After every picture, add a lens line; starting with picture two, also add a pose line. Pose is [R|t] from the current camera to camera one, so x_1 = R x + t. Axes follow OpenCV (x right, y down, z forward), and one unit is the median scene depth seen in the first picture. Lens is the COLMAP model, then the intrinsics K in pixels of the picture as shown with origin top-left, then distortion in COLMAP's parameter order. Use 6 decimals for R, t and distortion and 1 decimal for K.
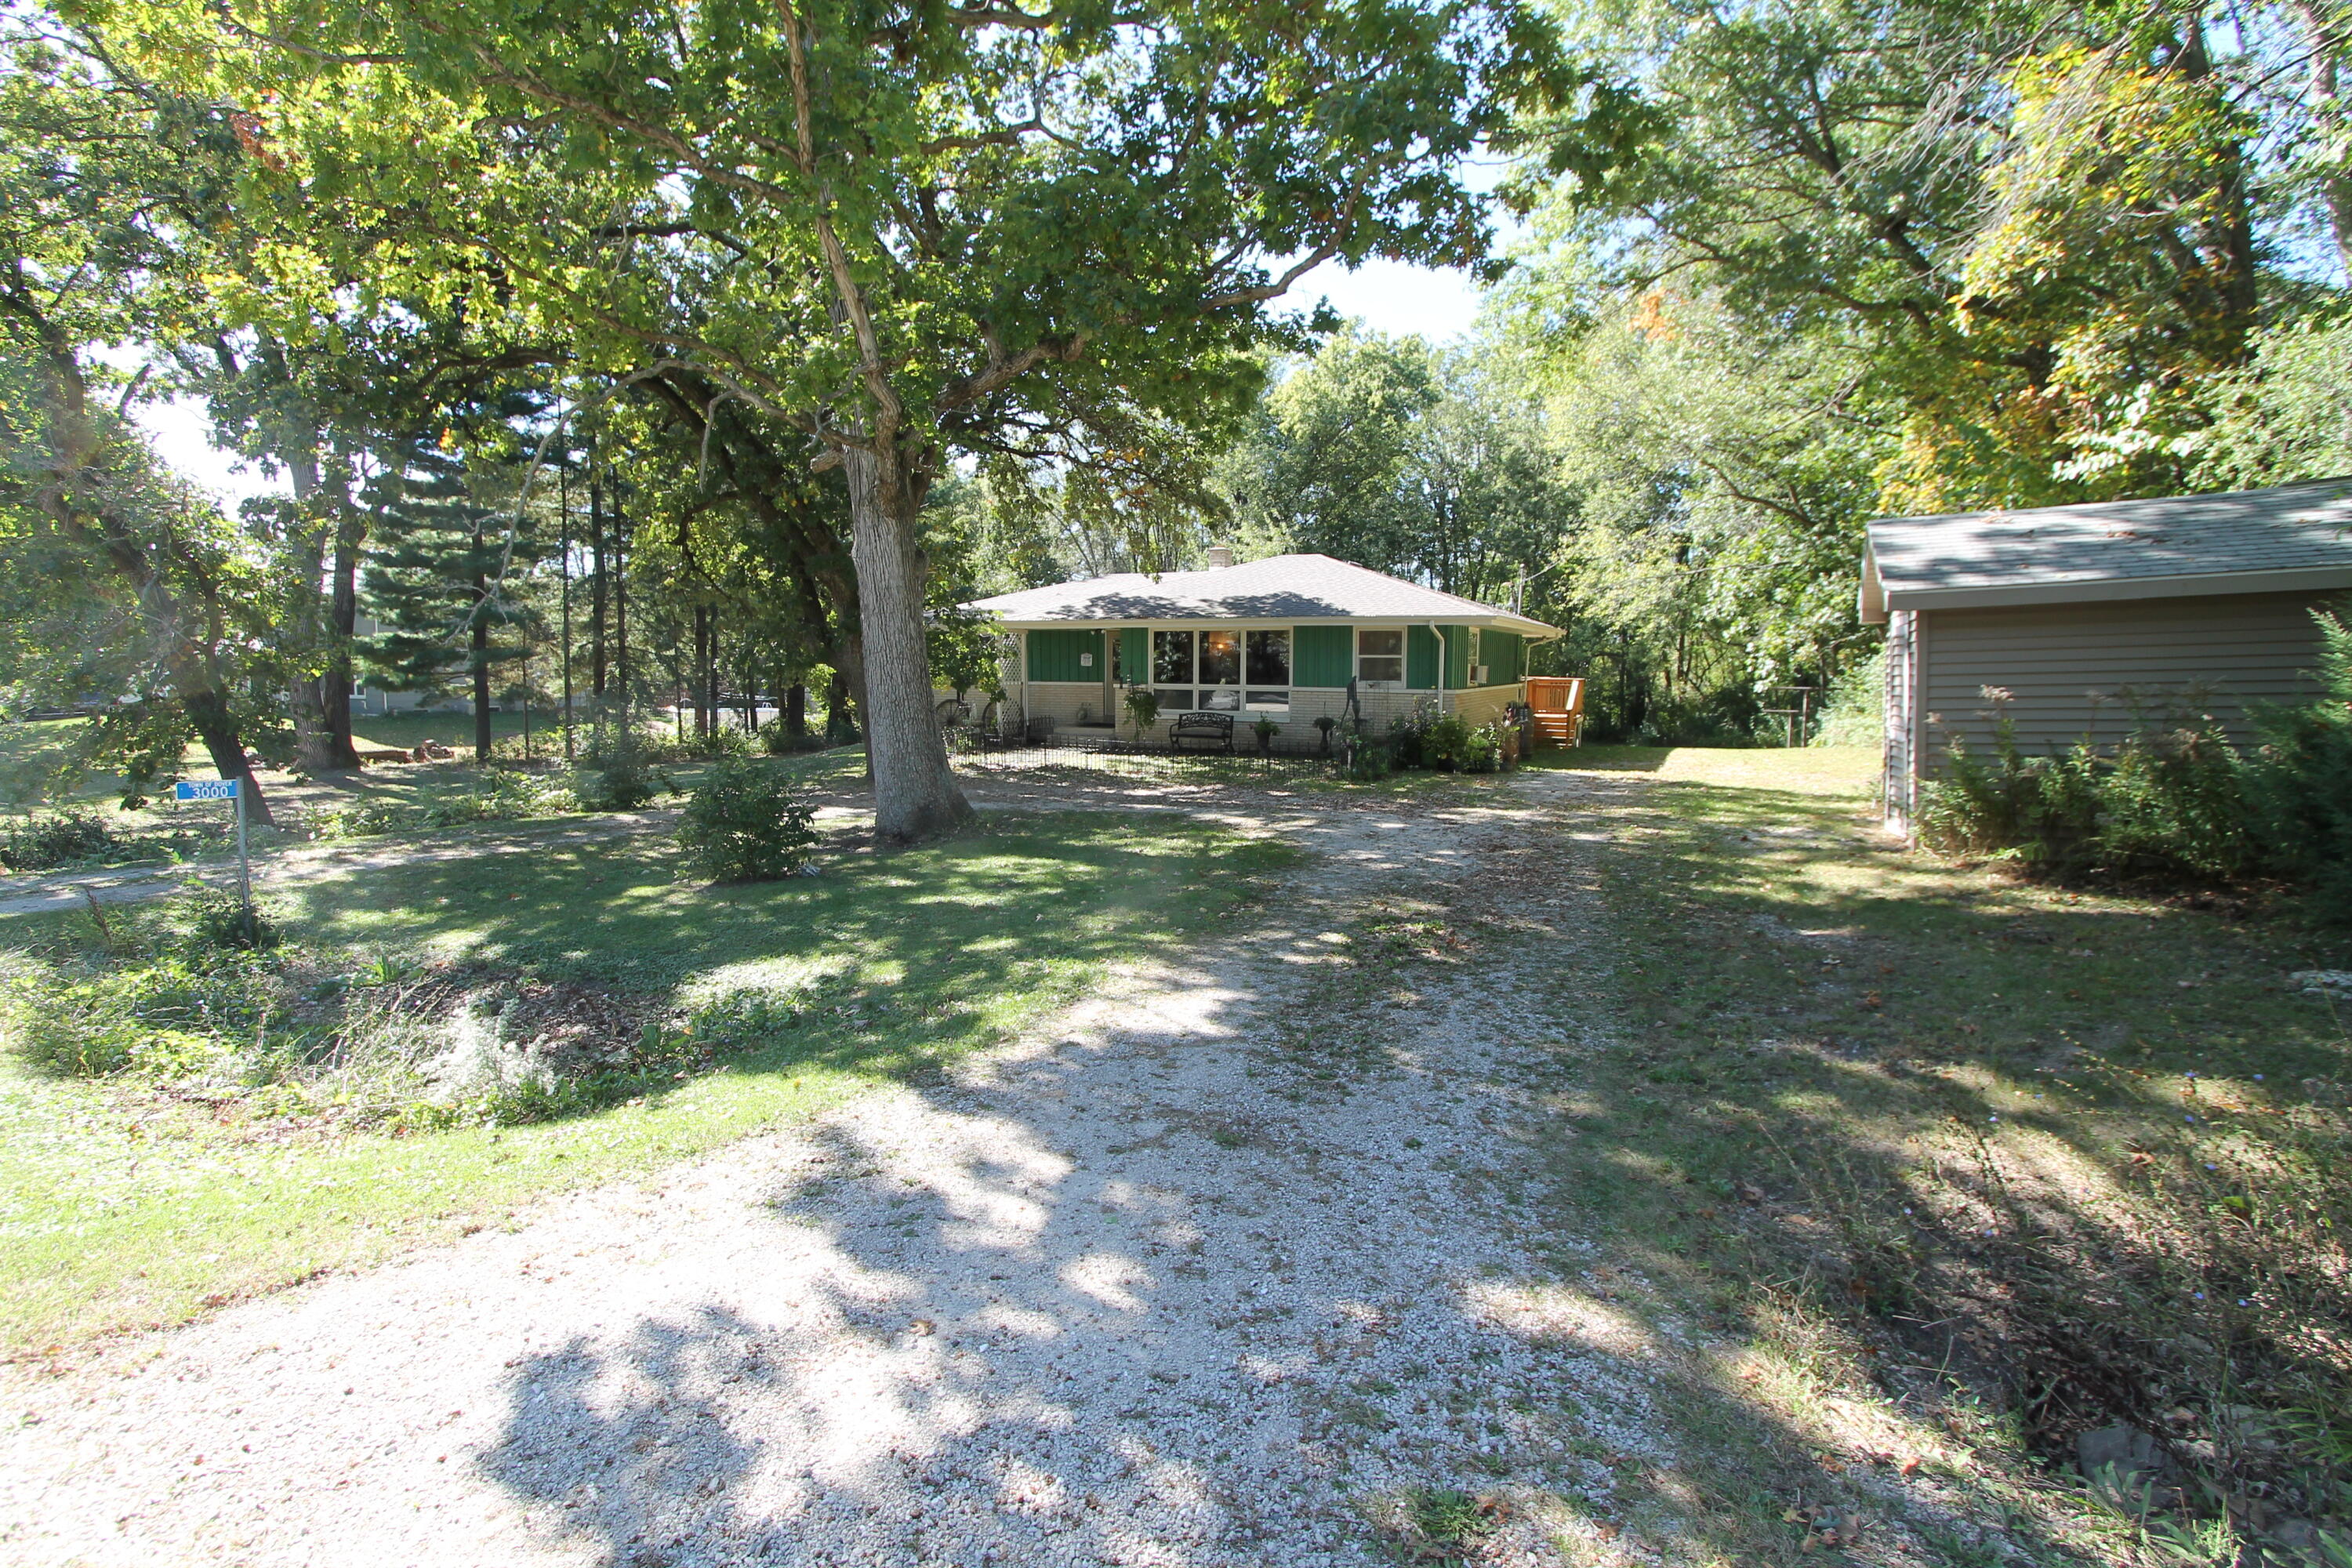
lens RADIAL K [[1097.0, 0, 1171.2], [0, 1097.0, 762.2], [0, 0, 1]] dist [-0.016799, 0.002472]
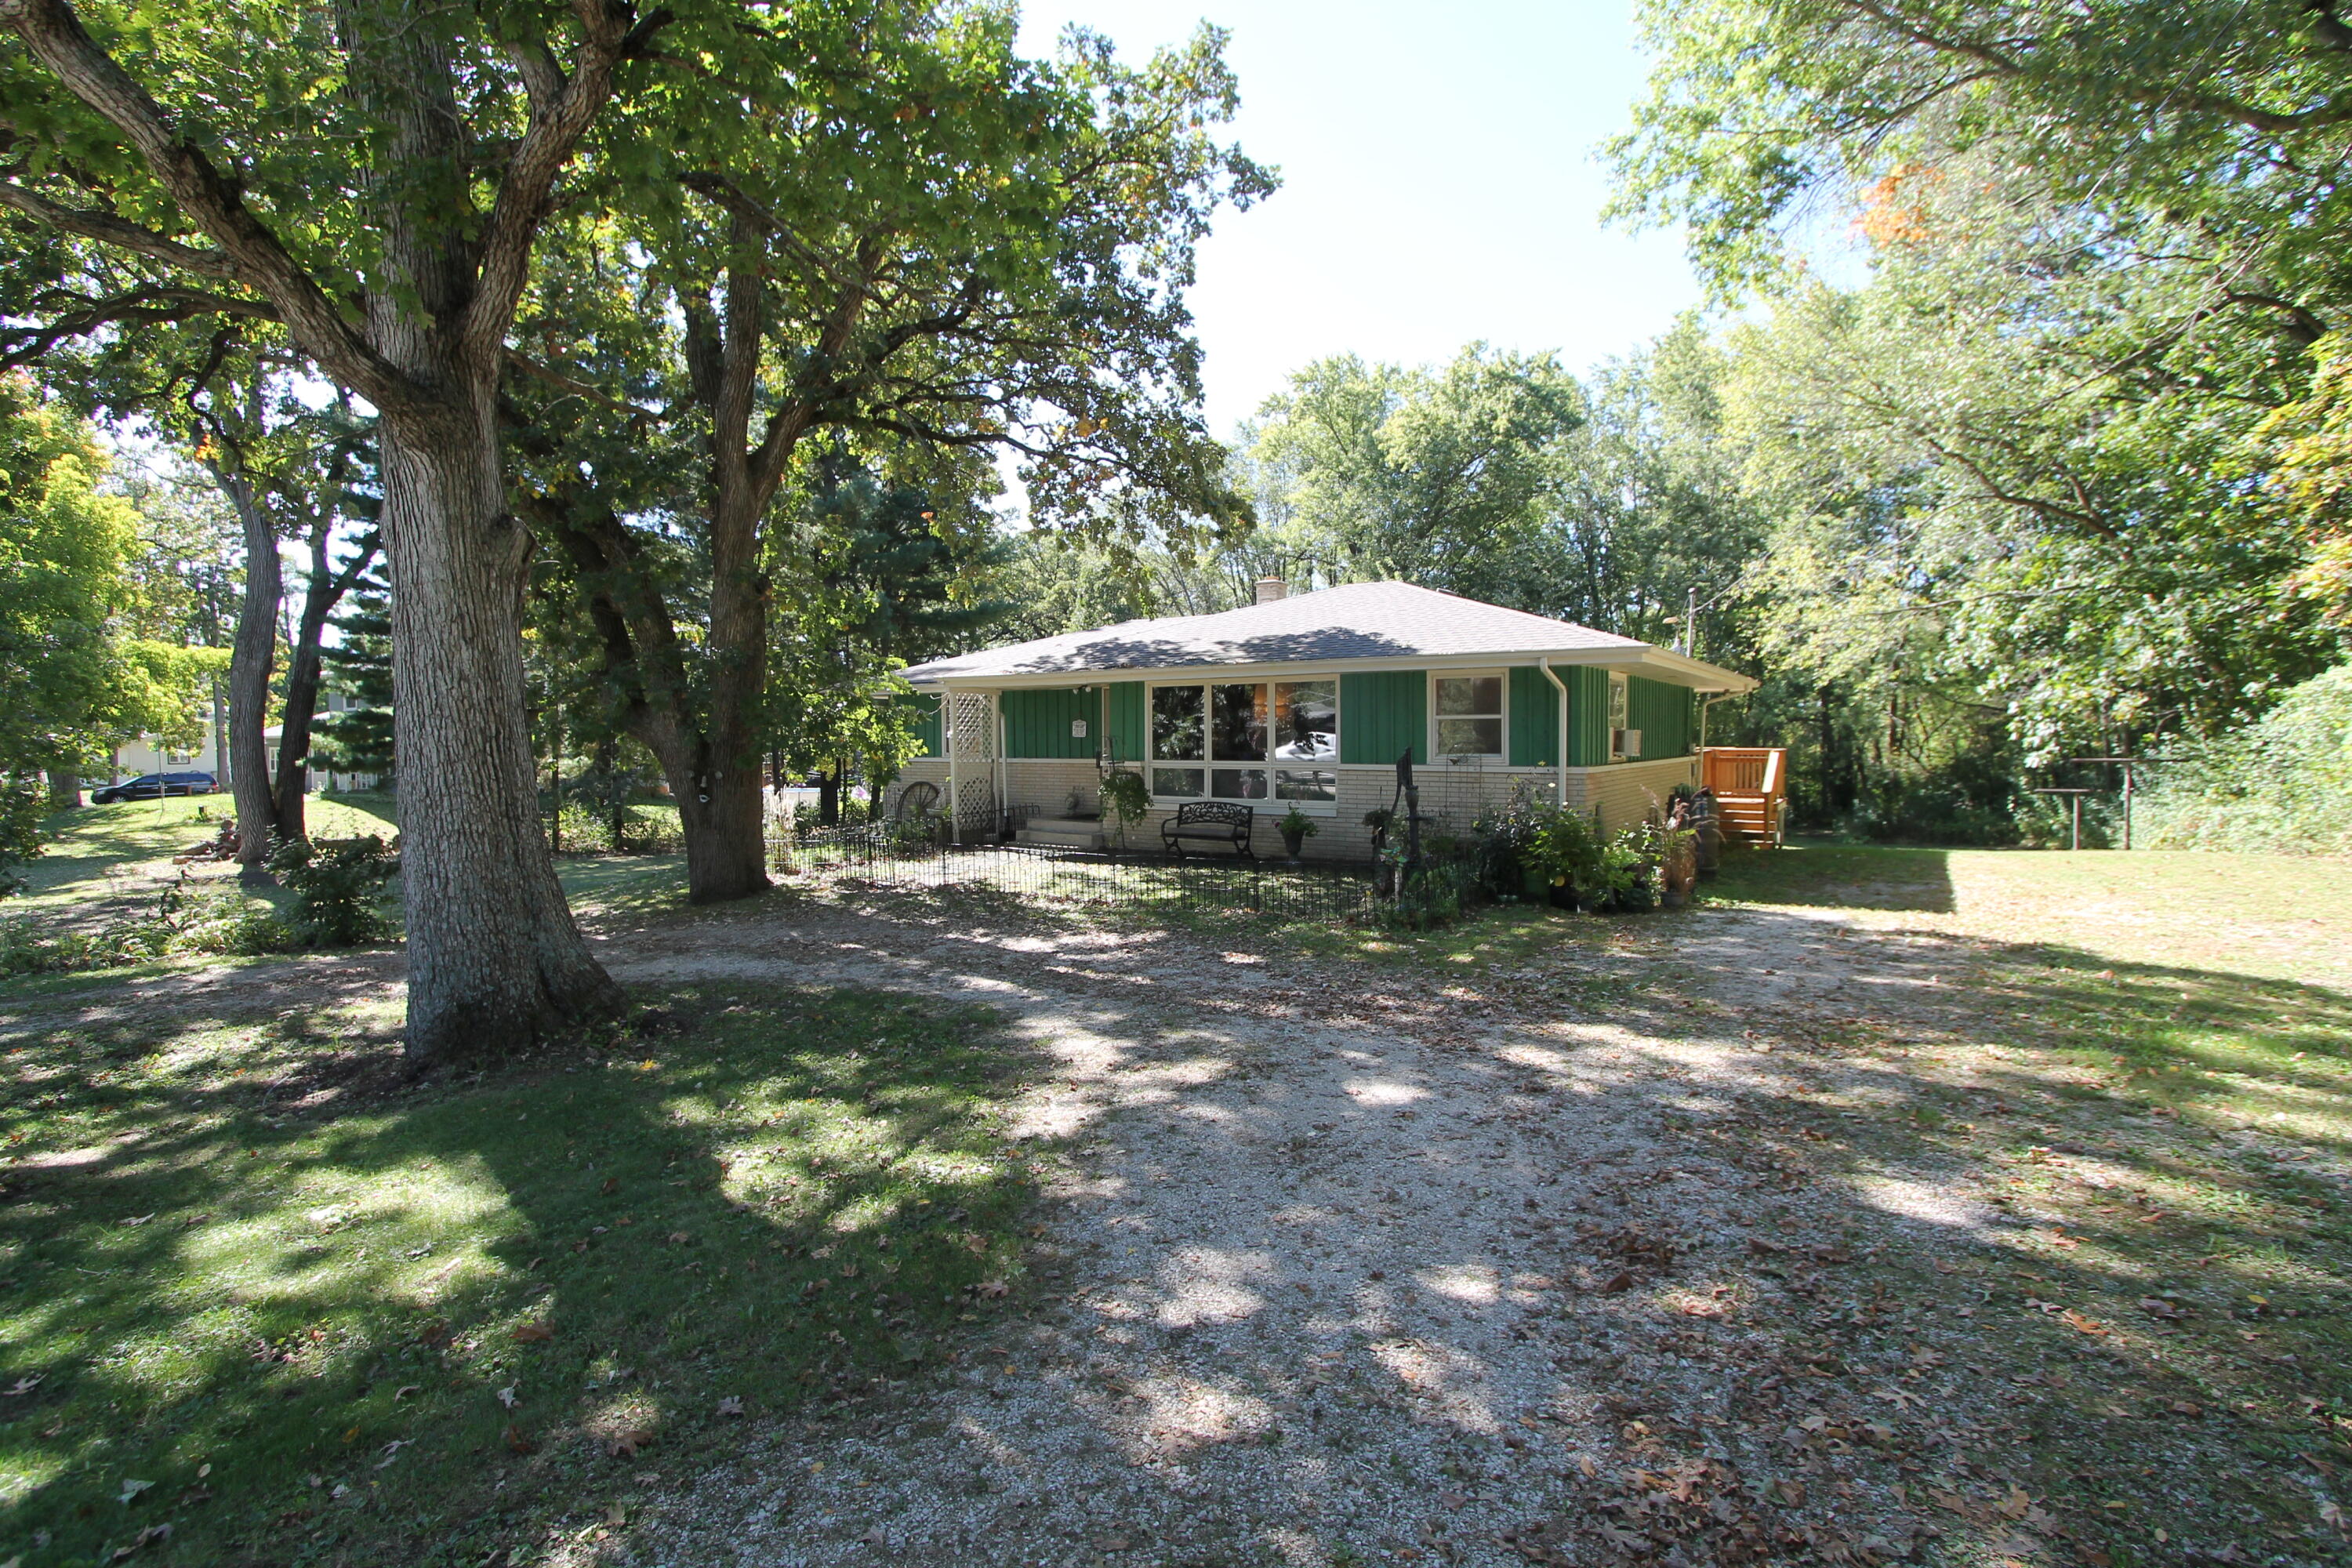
lens RADIAL K [[1097.0, 0, 1171.2], [0, 1097.0, 762.2], [0, 0, 1]] dist [-0.016799, 0.002472]
pose [[0.990496, -0.005682, -0.137427, 0.087165], [-0.003841, 0.997614, -0.068932, -0.019602], [0.137490, 0.068805, 0.988110, 0.274993]]
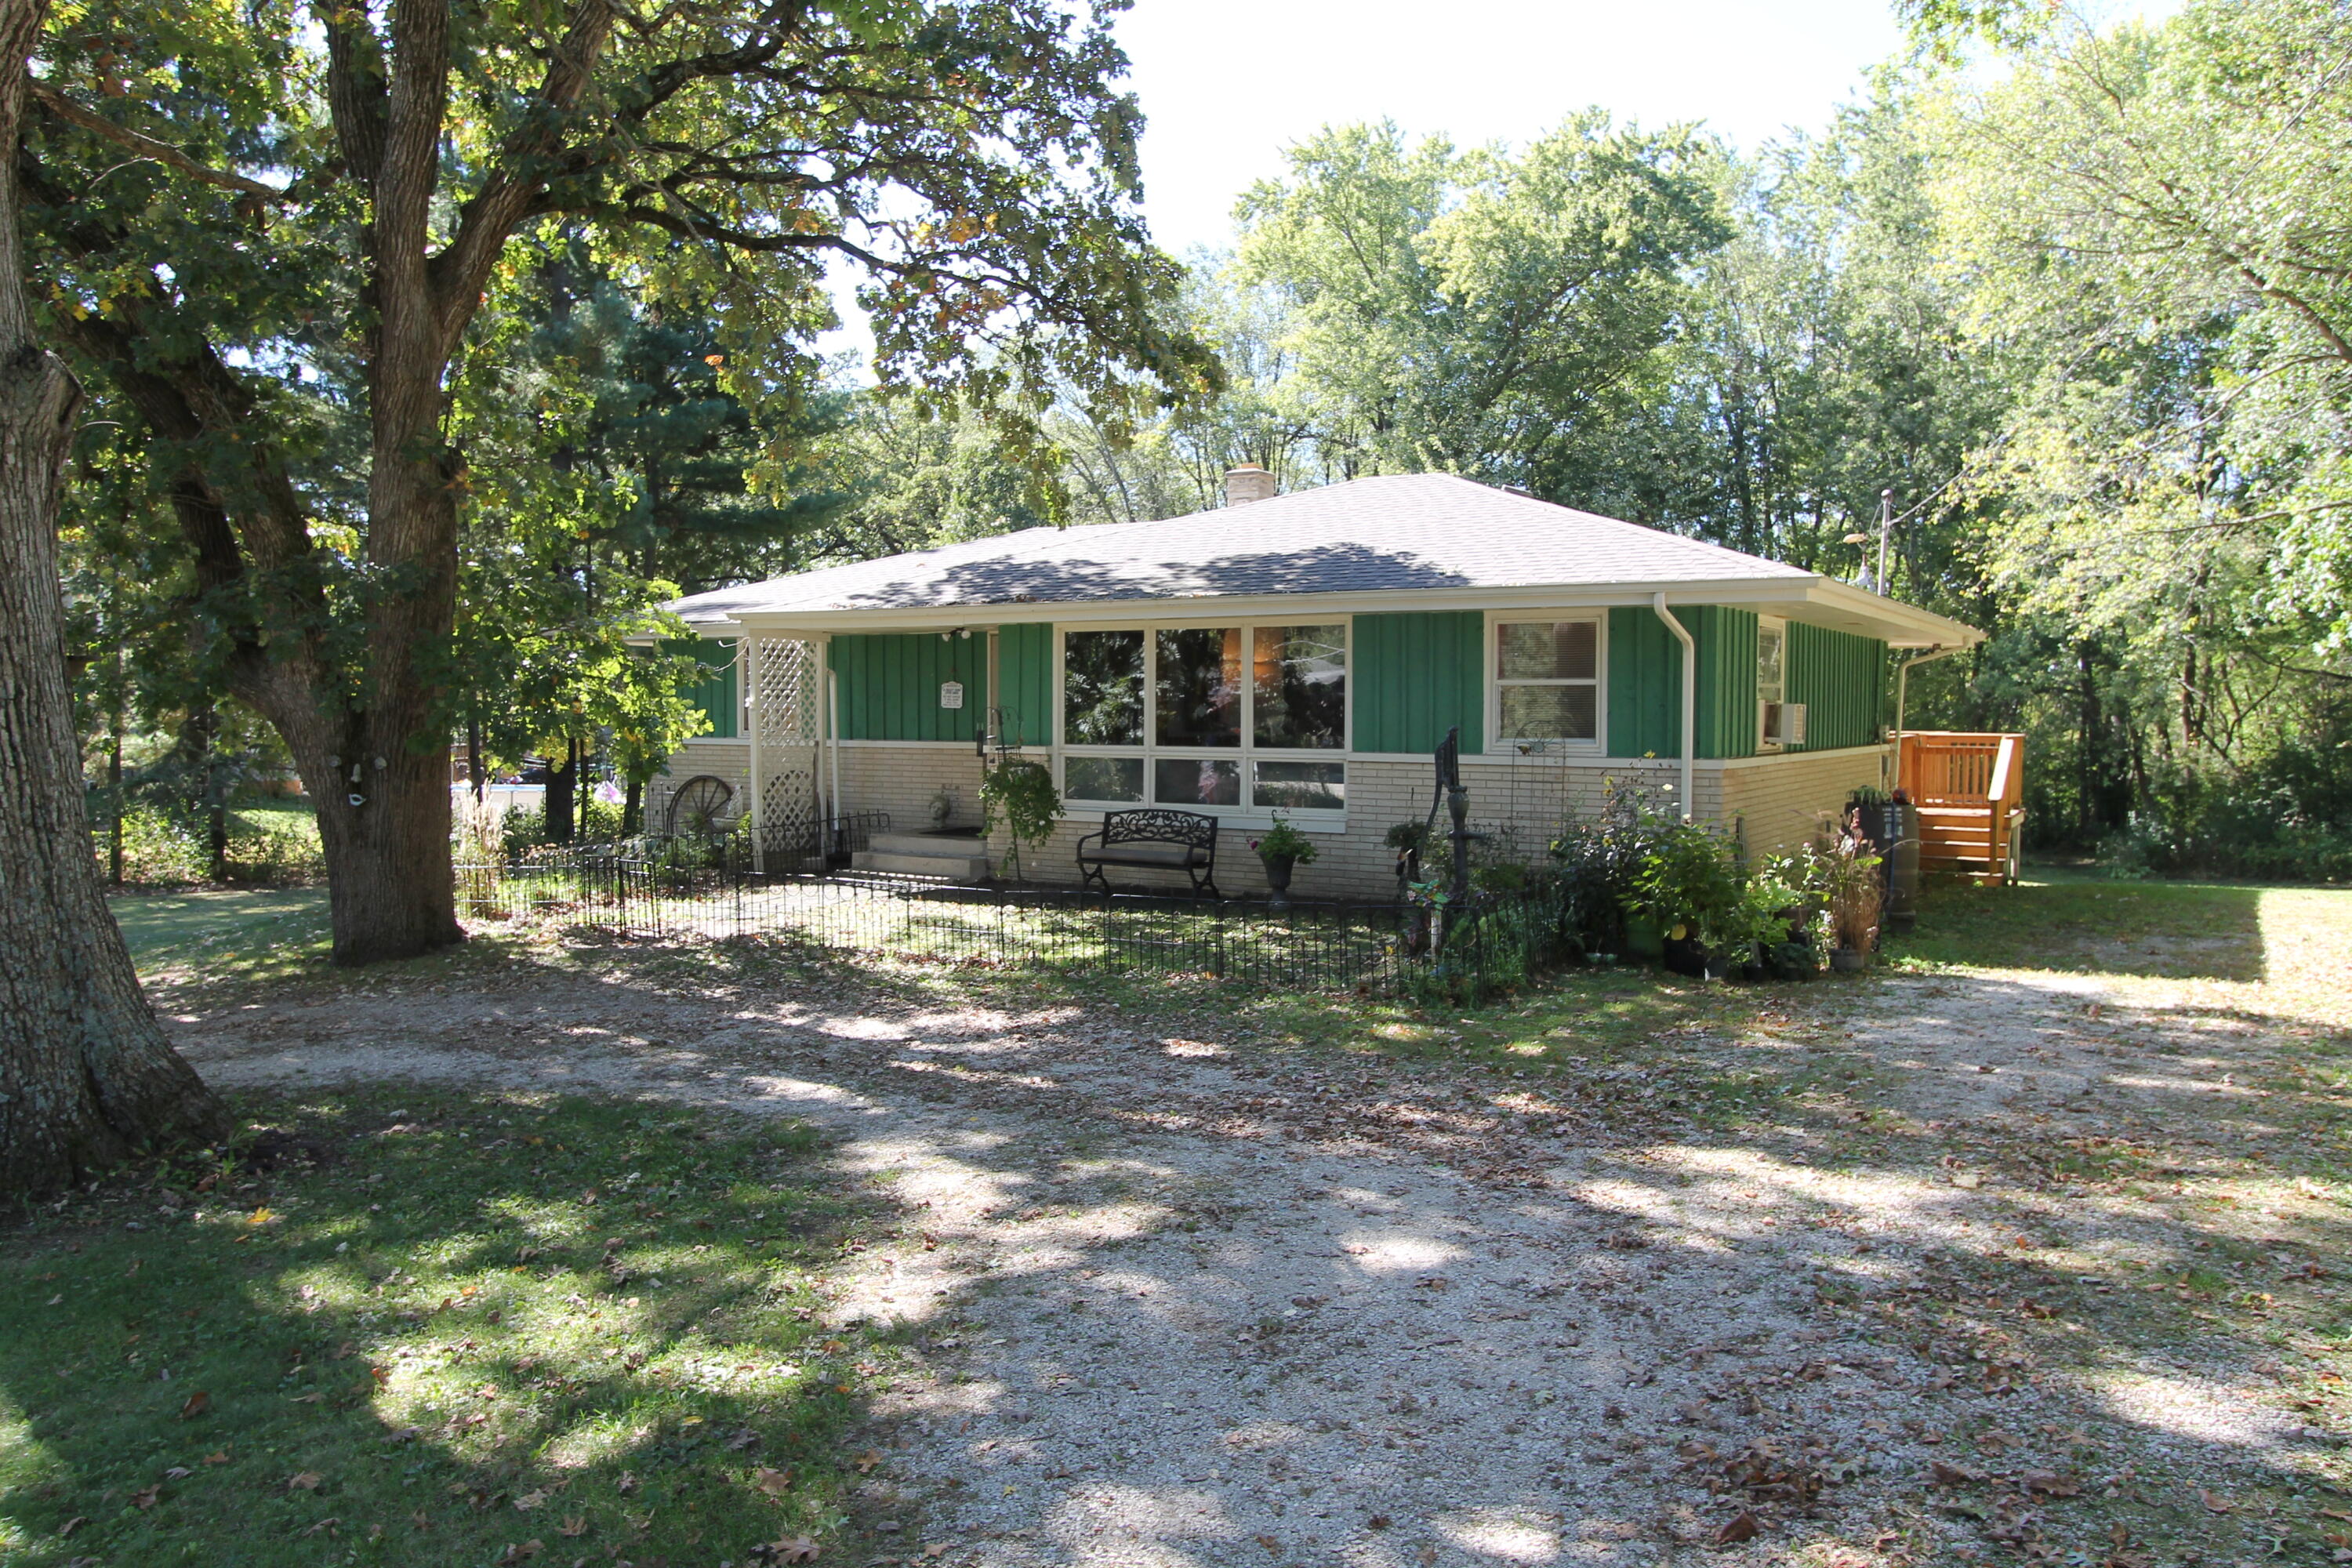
lens RADIAL K [[1696.7, 0, 1178.9], [0, 1696.7, 761.4], [0, 0, 1]] dist [-0.004840, 0.003086]
pose [[0.995860, 0.002140, -0.090880, 0.089694], [-0.007746, 0.998084, -0.061382, -0.019508], [0.090574, 0.061831, 0.993968, 0.272266]]
